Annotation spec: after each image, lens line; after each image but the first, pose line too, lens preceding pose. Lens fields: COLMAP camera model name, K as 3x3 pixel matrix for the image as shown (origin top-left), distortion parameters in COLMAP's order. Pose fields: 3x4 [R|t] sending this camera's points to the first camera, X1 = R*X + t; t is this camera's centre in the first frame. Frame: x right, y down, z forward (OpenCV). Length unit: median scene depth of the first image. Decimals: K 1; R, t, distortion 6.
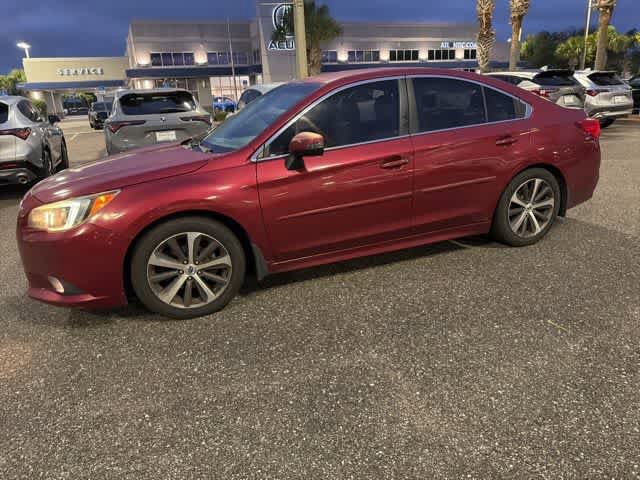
lens RADIAL K [[437.8, 0, 312.6], [0, 437.8, 237.2], [0, 0, 1]] dist [0.025753, -0.030161]
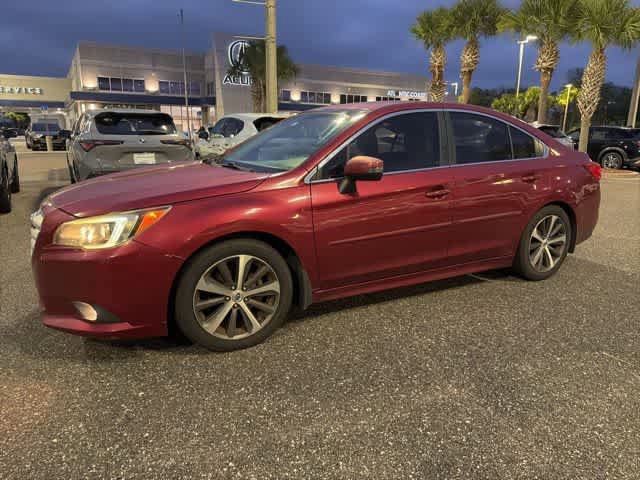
lens RADIAL K [[437.8, 0, 312.6], [0, 437.8, 237.2], [0, 0, 1]] dist [0.025753, -0.030161]
pose [[0.990487, 0.034621, 0.133177, -0.185932], [-0.023878, 0.996393, -0.081431, 0.016297], [-0.135515, 0.077476, 0.987741, 0.051105]]
